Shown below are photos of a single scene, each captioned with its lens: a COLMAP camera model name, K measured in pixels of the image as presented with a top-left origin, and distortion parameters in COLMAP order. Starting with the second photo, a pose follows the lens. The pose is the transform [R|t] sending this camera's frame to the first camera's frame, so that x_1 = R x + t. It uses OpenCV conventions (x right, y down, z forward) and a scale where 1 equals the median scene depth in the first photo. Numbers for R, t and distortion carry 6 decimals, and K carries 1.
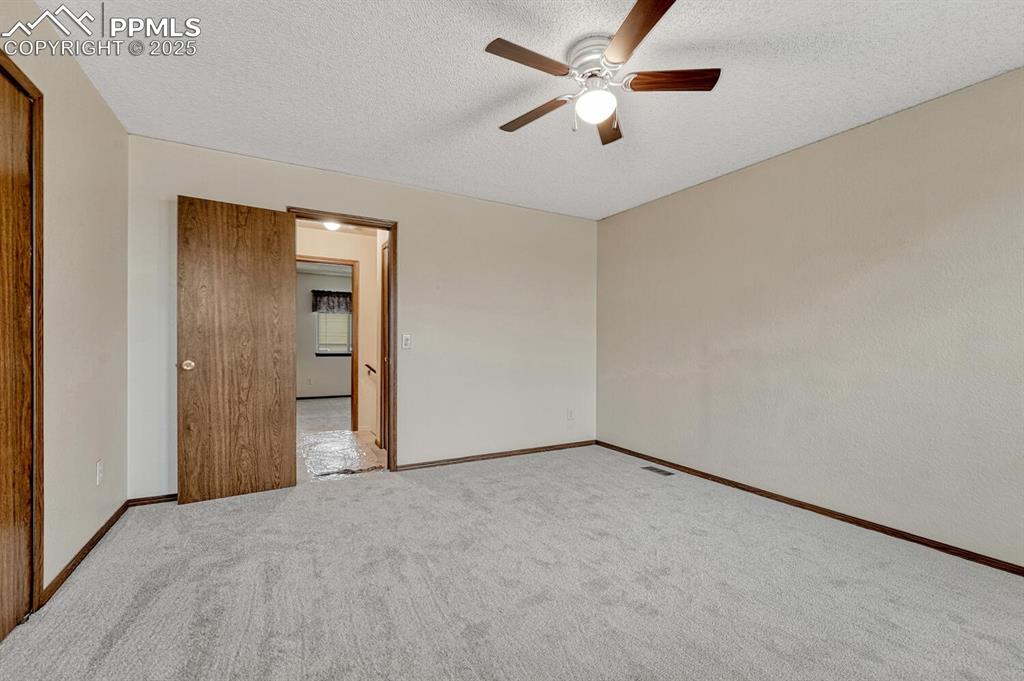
lens RADIAL K [[432.6, 0, 512.6], [0, 432.6, 344.1], [0, 0, 1]] dist [-0.001280, -0.000003]
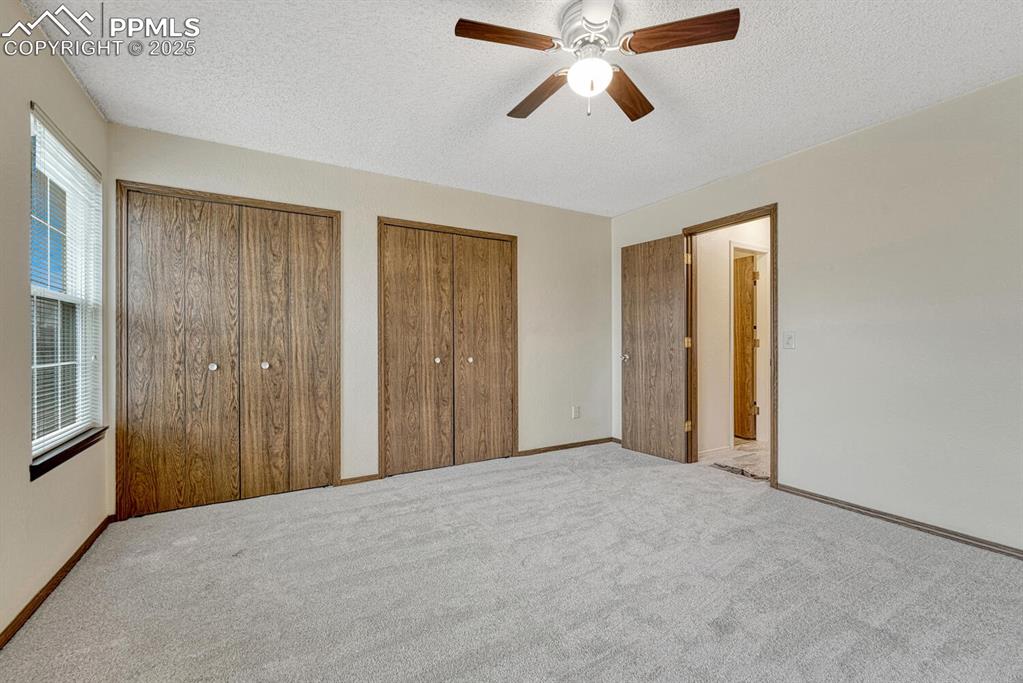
lens RADIAL K [[432.1, 0, 510.4], [0, 432.1, 343.7], [0, 0, 1]] dist [-0.001280, -0.000003]
pose [[0.010913, -0.001954, -0.999939, 0.731573], [0.002586, 0.999995, -0.001926, 0.001756], [0.999937, -0.002565, 0.010918, 0.556809]]
